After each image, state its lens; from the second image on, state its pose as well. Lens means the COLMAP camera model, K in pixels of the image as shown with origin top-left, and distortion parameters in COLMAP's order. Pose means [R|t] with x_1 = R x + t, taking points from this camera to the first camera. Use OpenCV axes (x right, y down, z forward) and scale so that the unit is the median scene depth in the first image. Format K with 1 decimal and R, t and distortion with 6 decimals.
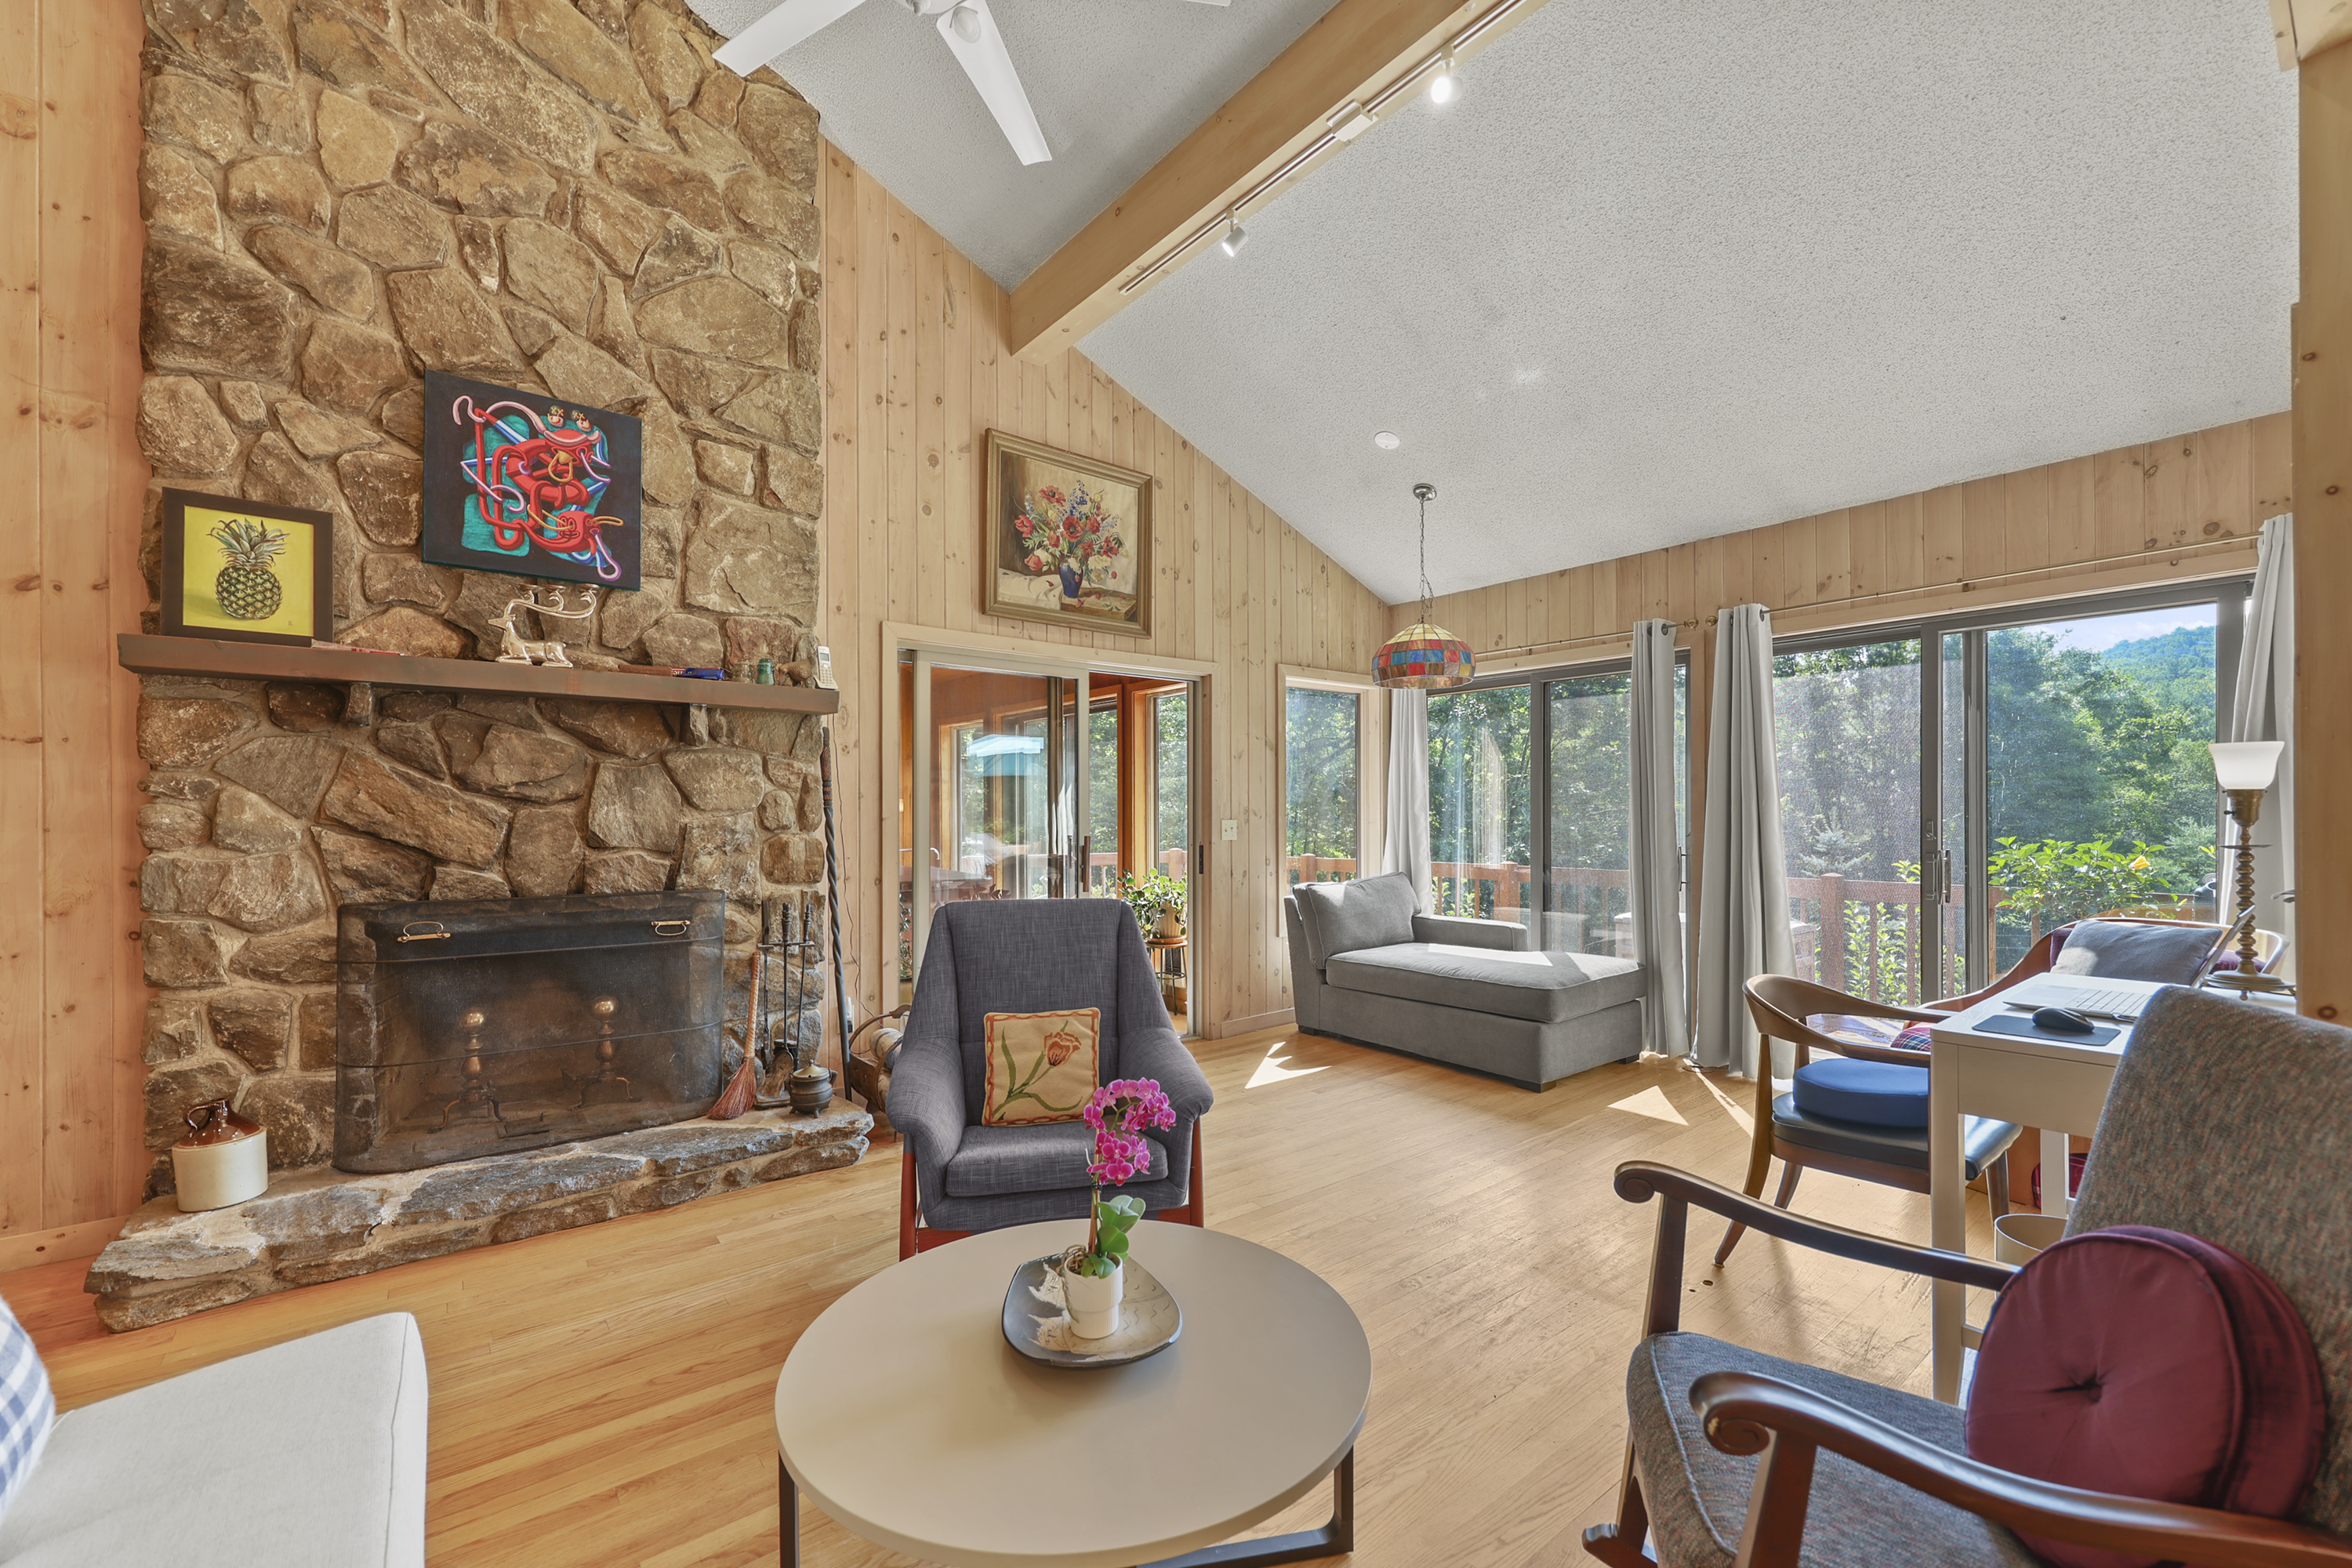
lens RADIAL K [[957.7, 0, 1184.9], [0, 957.7, 818.6], [0, 0, 1]] dist [0.000420, -0.000103]
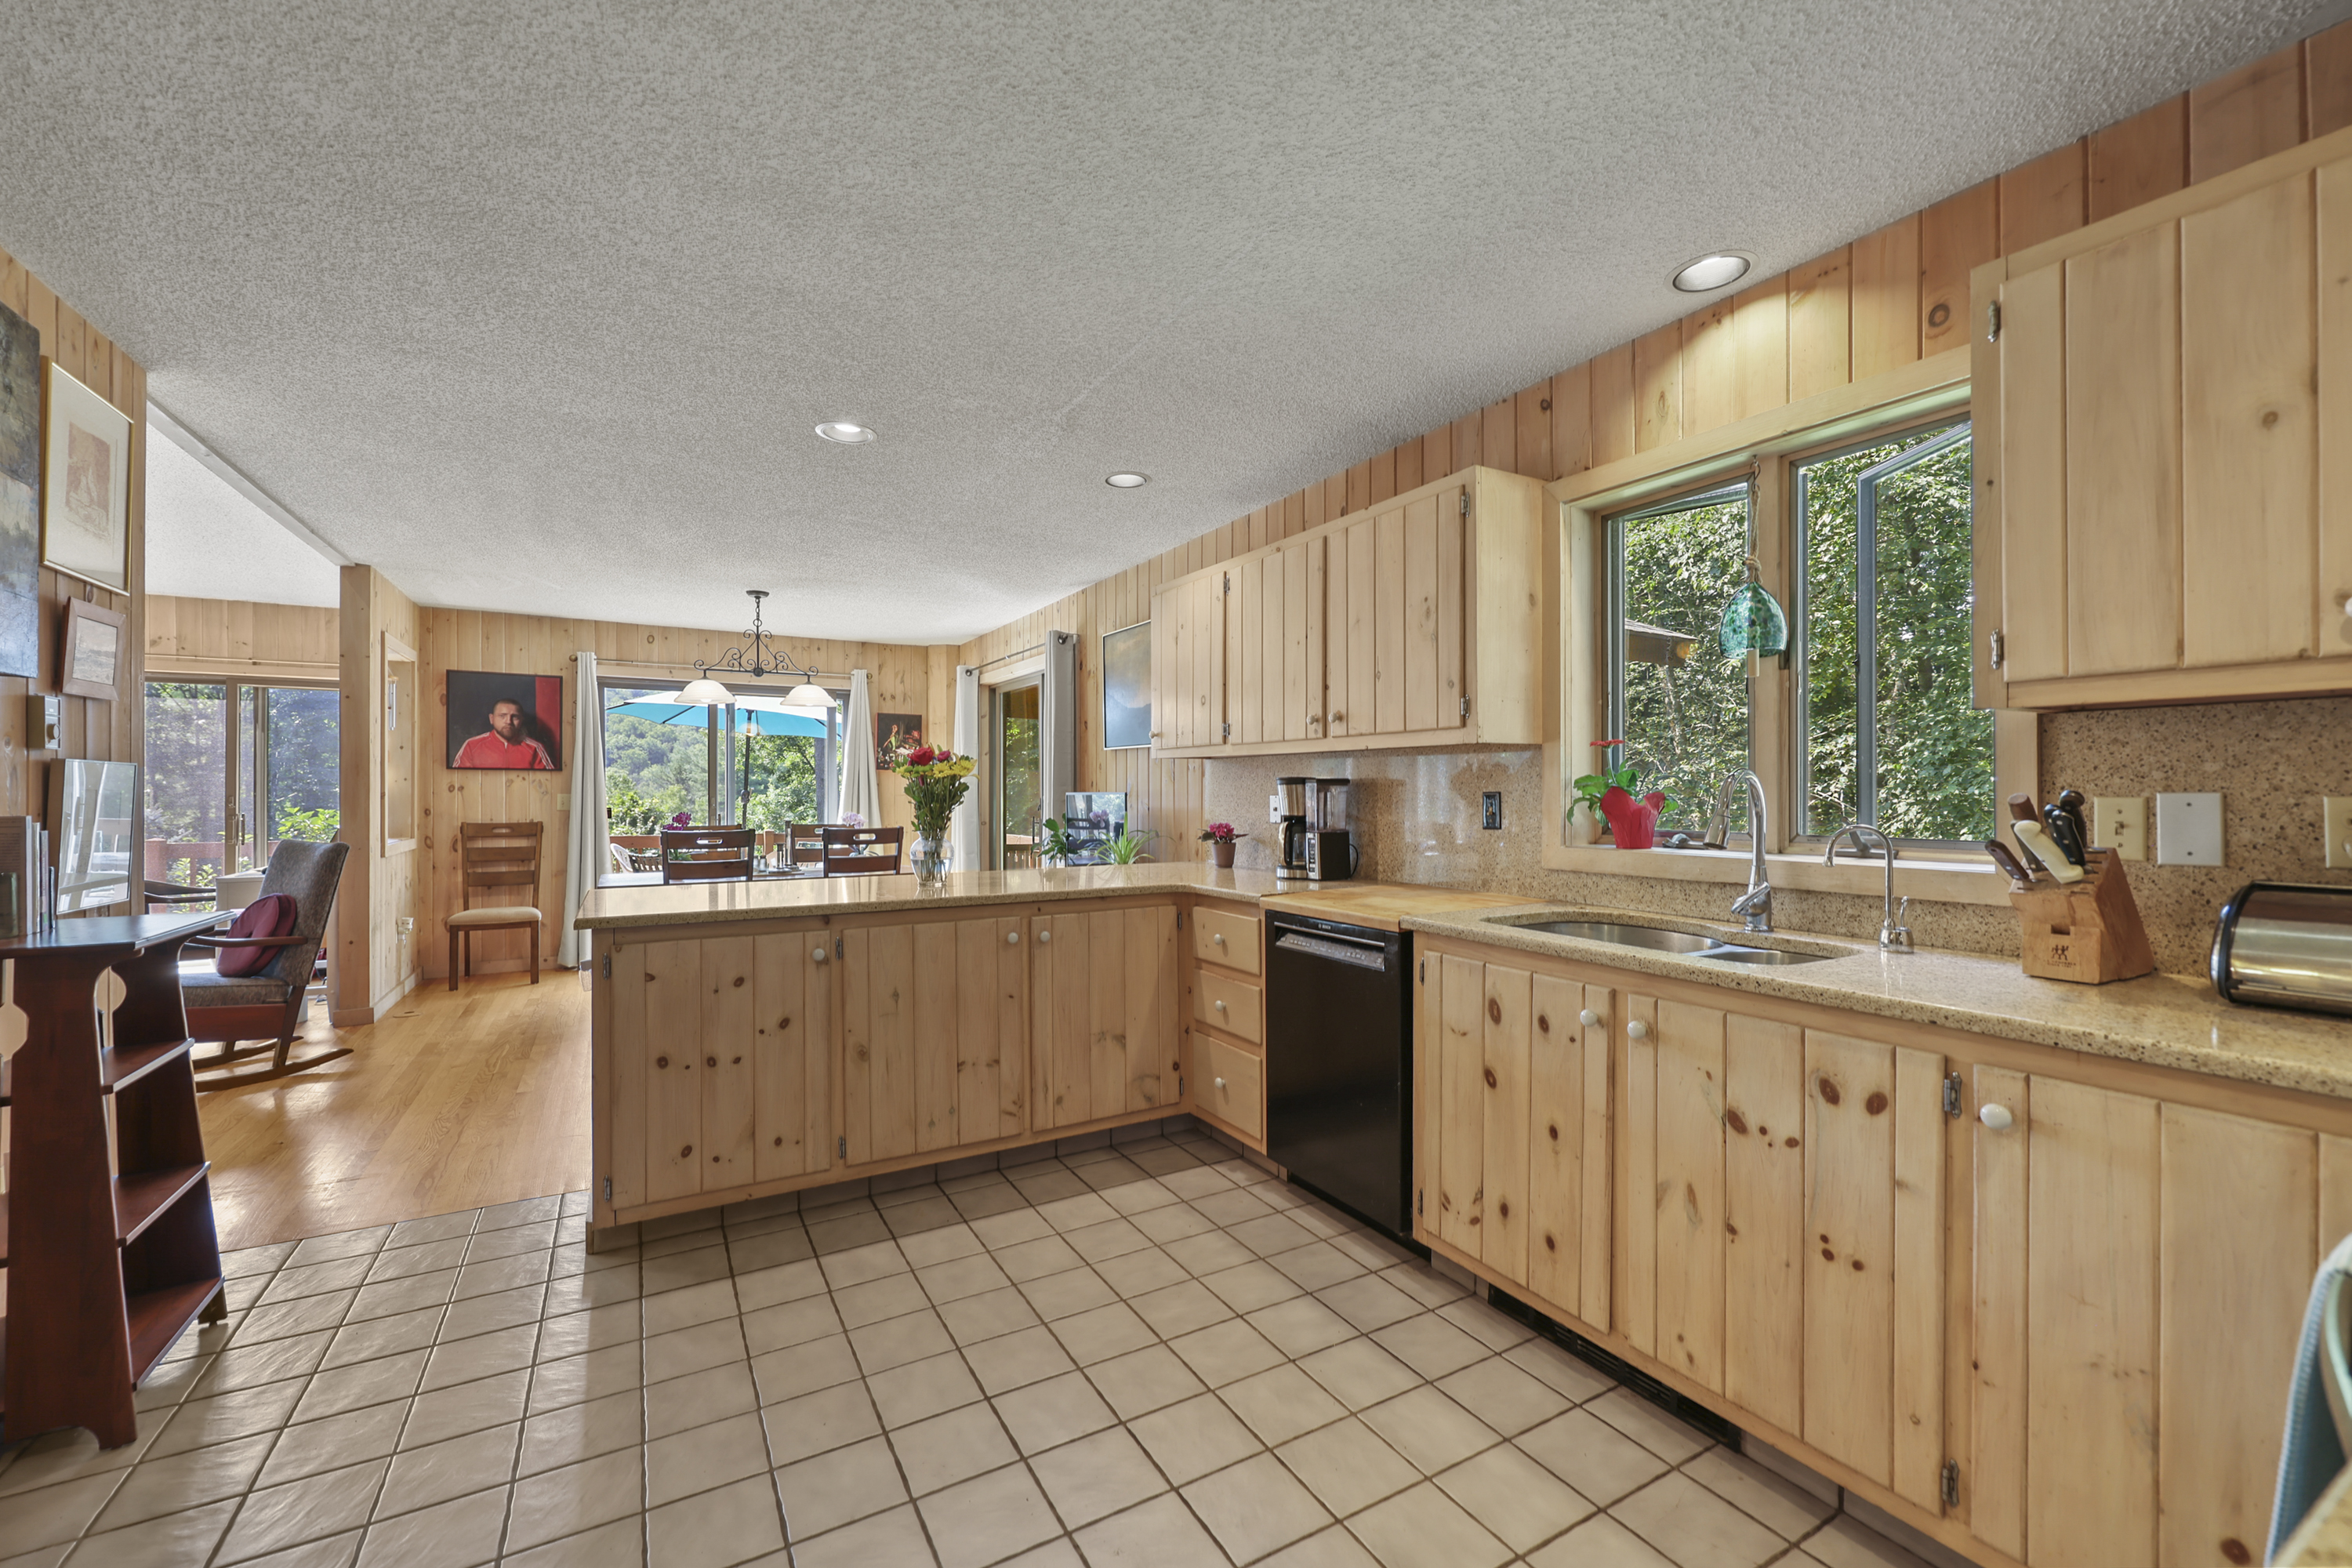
lens RADIAL K [[957.7, 0, 1172.0], [0, 957.7, 789.2], [0, 0, 1]] dist [0.000420, -0.000103]
pose [[0.157808, 0.010731, 0.987411, -0.706557], [-0.000103, 0.999941, -0.010850, 0.008040], [-0.987470, 0.001610, 0.157800, -1.018336]]
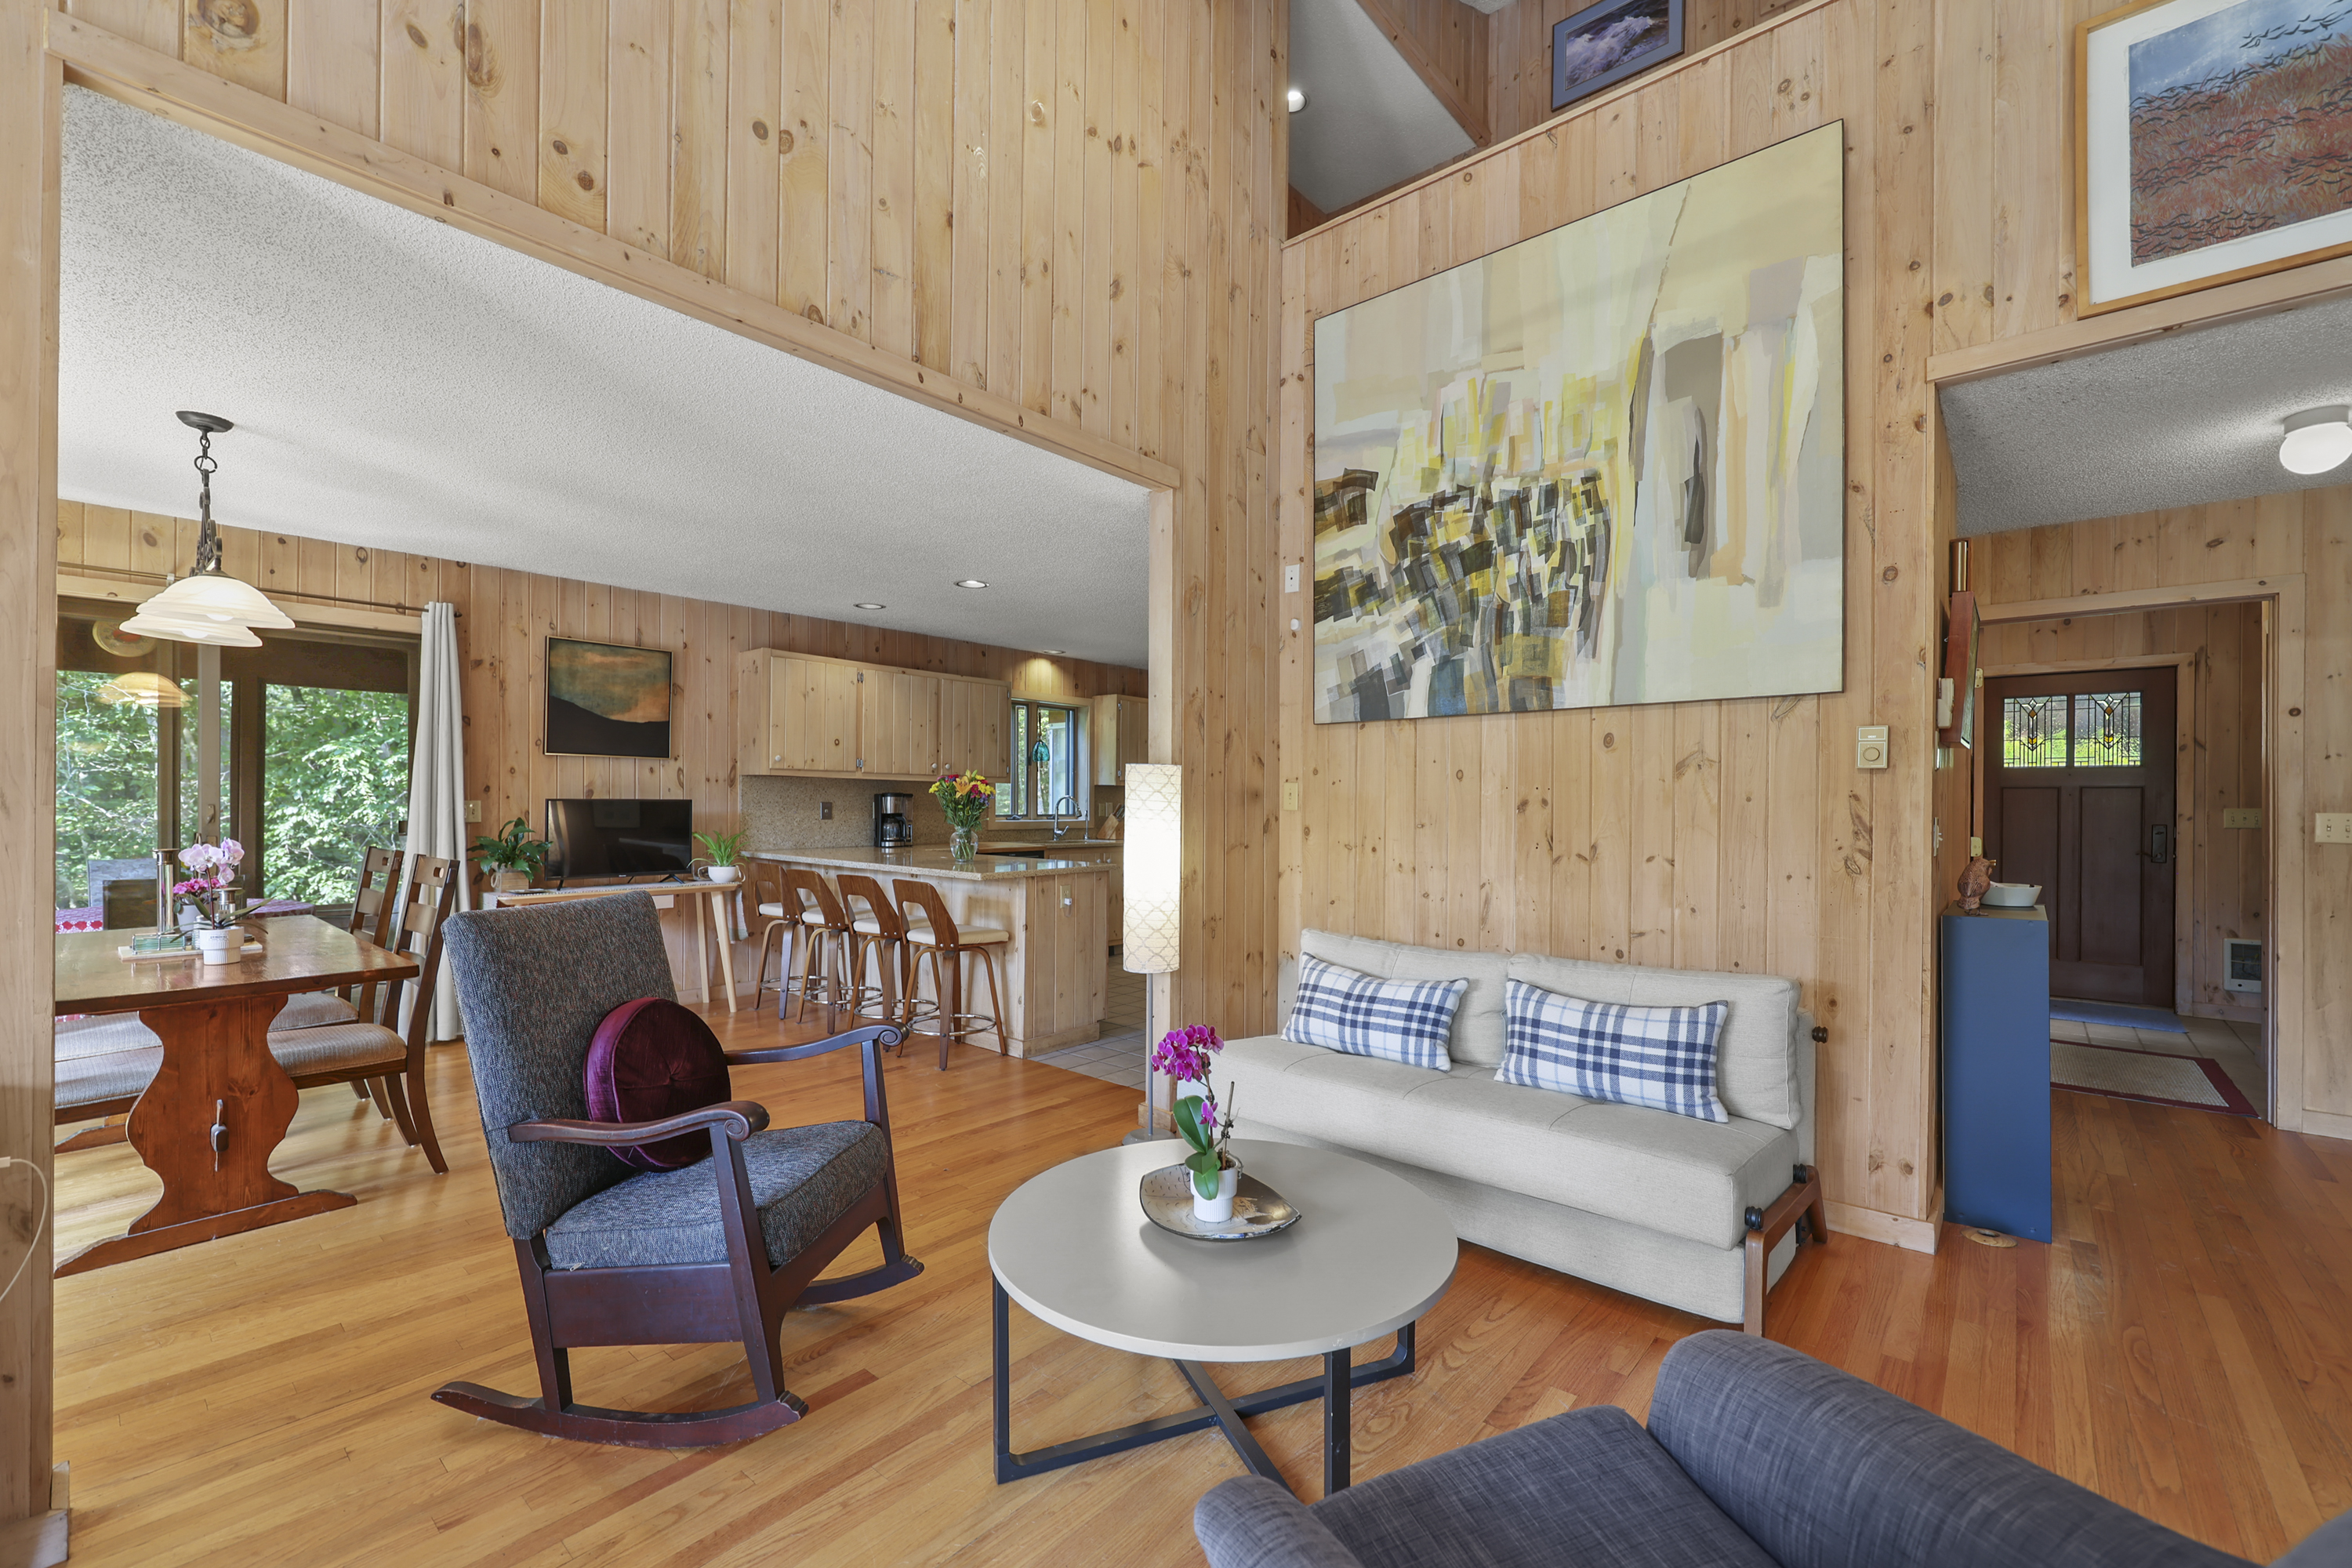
lens RADIAL K [[957.7, 0, 1194.4], [0, 957.7, 802.0], [0, 0, 1]] dist [0.000420, -0.000103]
pose [[-0.982501, -0.000360, -0.186259, 0.070086], [-0.000696, 0.999998, 0.001743, -0.000776], [0.186258, 0.001842, -0.982499, 0.947942]]
